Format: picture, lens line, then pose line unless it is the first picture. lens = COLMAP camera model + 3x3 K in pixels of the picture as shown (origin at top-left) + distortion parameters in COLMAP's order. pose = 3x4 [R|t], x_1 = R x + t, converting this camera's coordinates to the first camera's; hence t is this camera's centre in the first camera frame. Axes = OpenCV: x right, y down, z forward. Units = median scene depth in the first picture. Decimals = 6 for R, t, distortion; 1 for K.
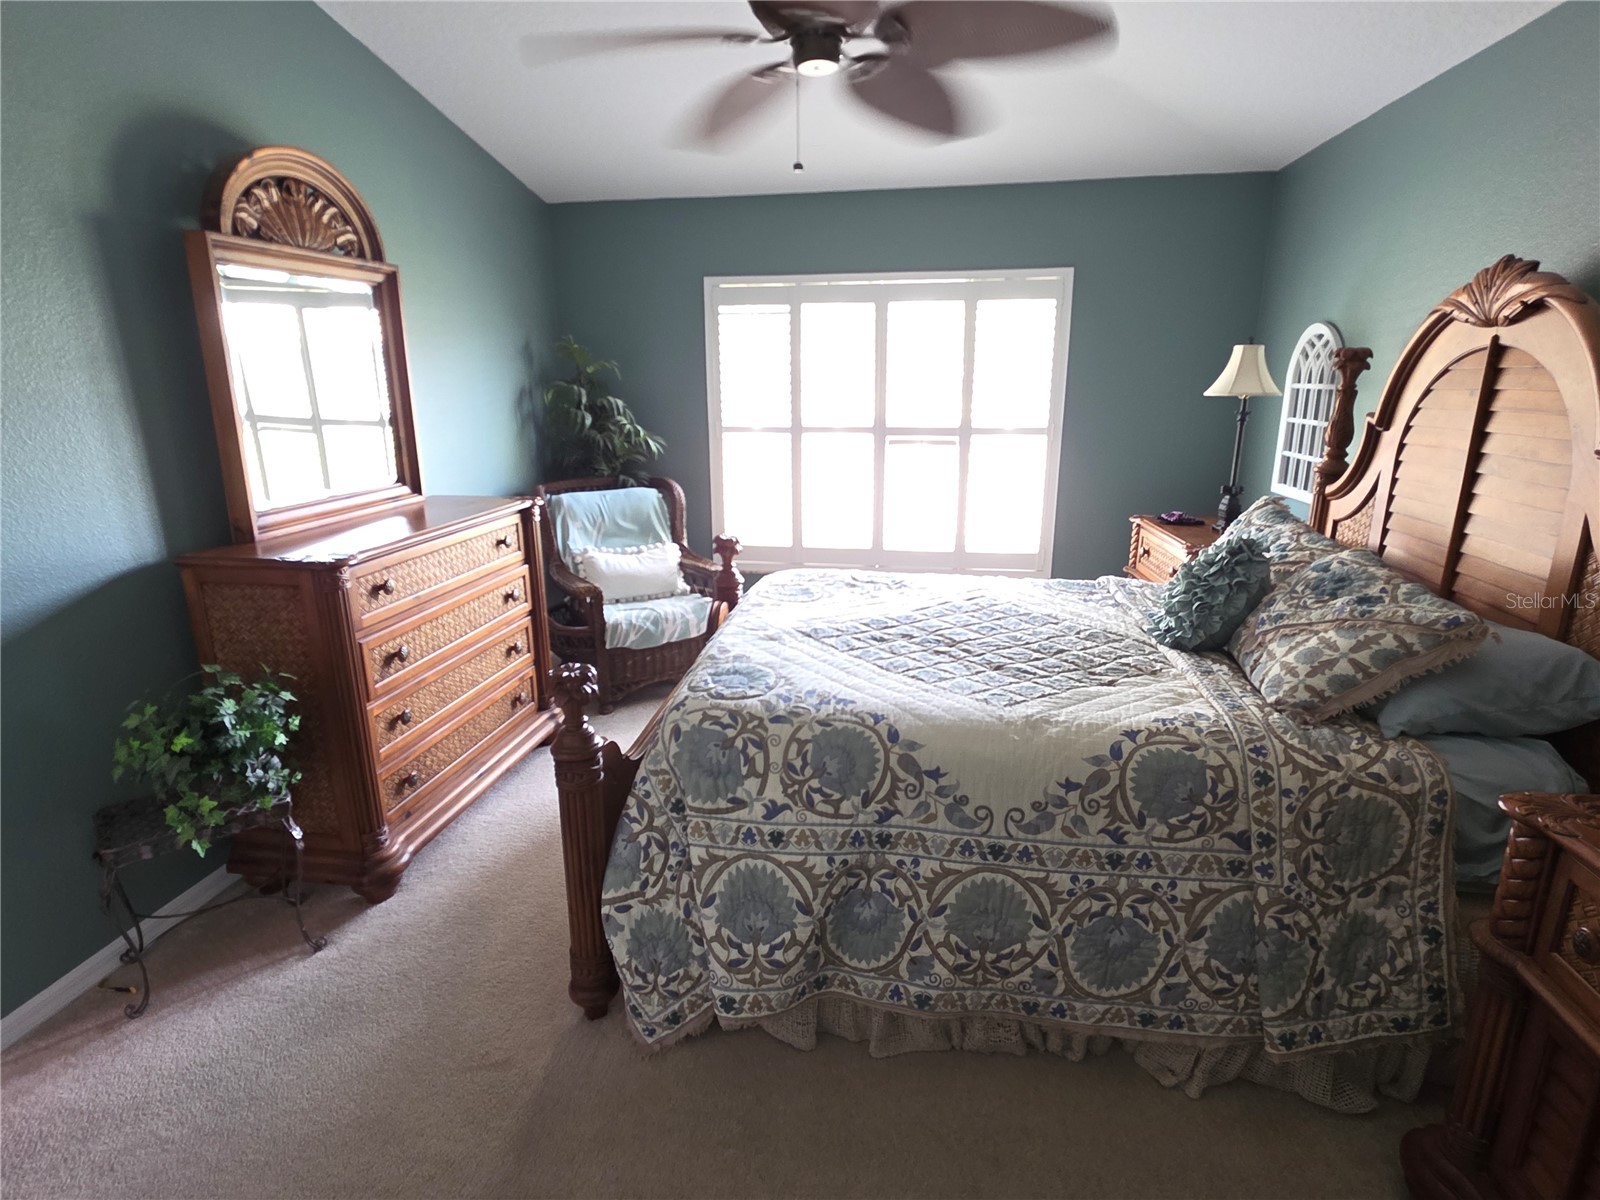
lens RADIAL K [[857.7, 0, 800.0], [0, 857.7, 600.0], [0, 0, 1]] dist [0.001008, -0.002408]
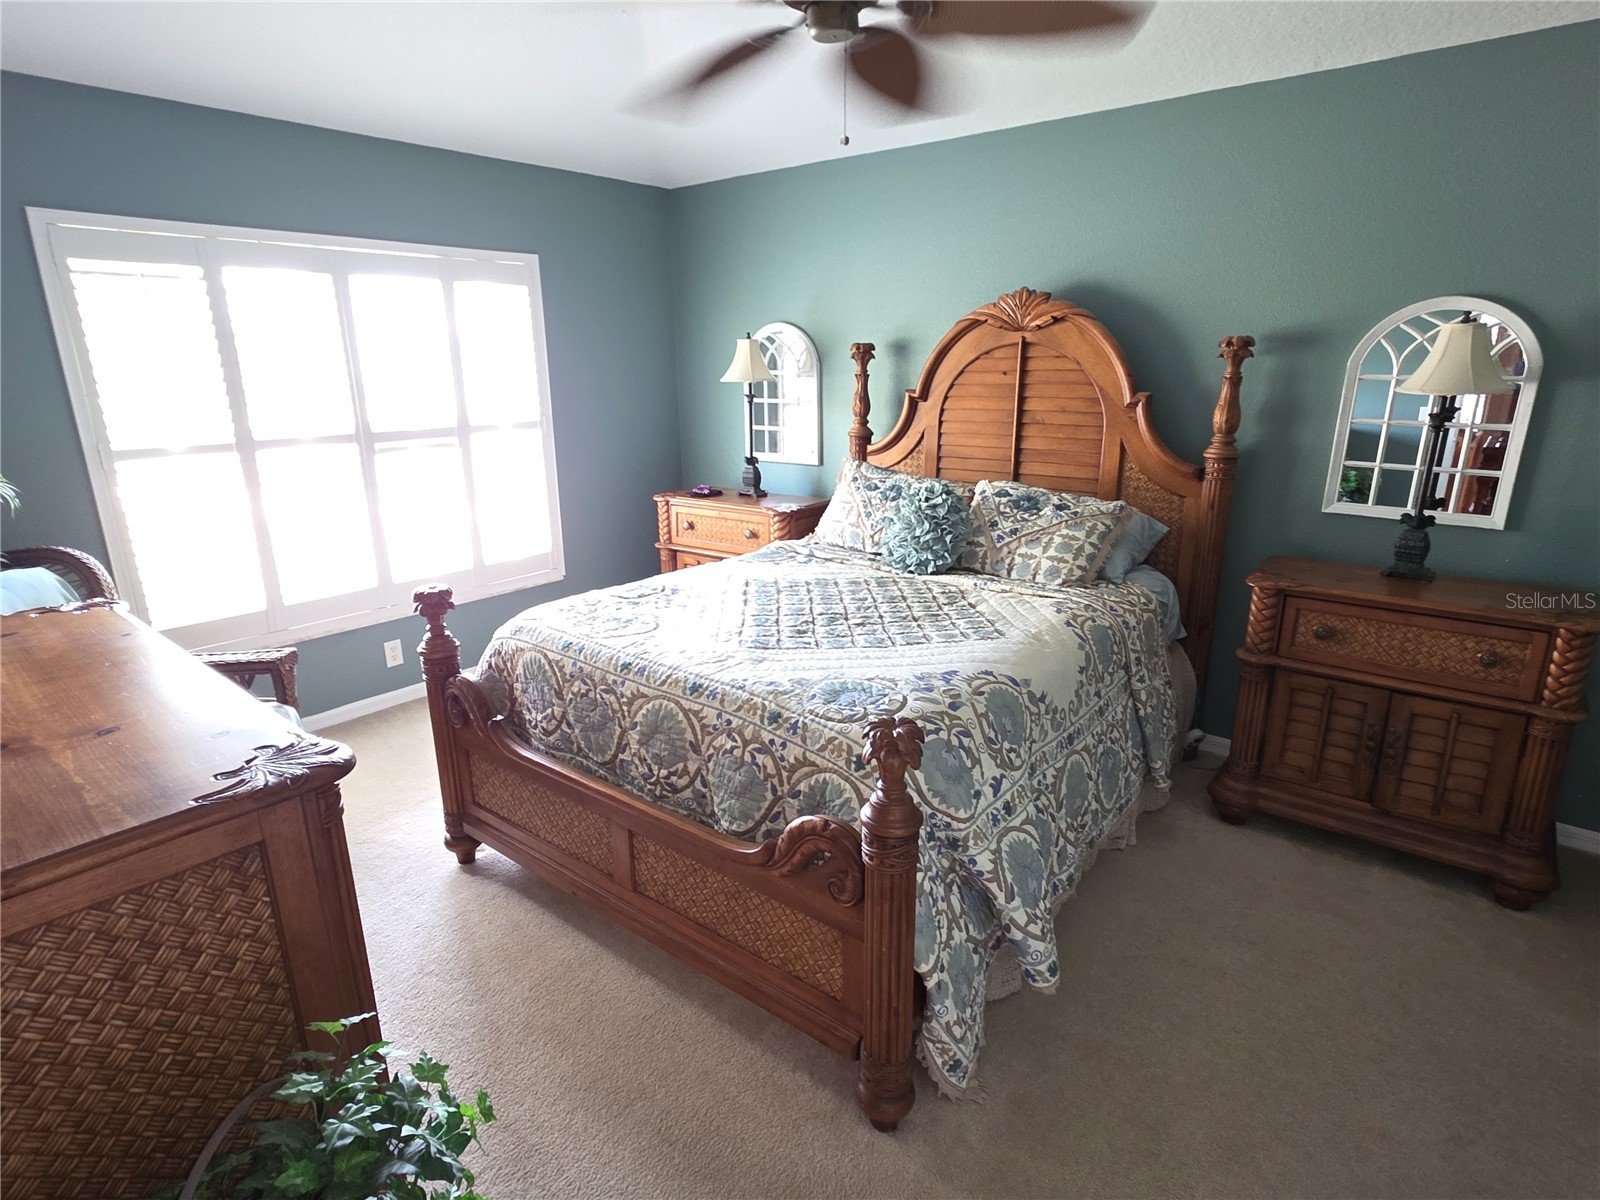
lens RADIAL K [[857.7, 0, 800.0], [0, 857.7, 600.0], [0, 0, 1]] dist [0.001008, -0.002408]
pose [[0.499119, -0.235356, 0.833959, -0.765027], [0.227926, 0.964177, 0.135693, -0.131073], [-0.836020, 0.122354, 0.534883, 0.494009]]
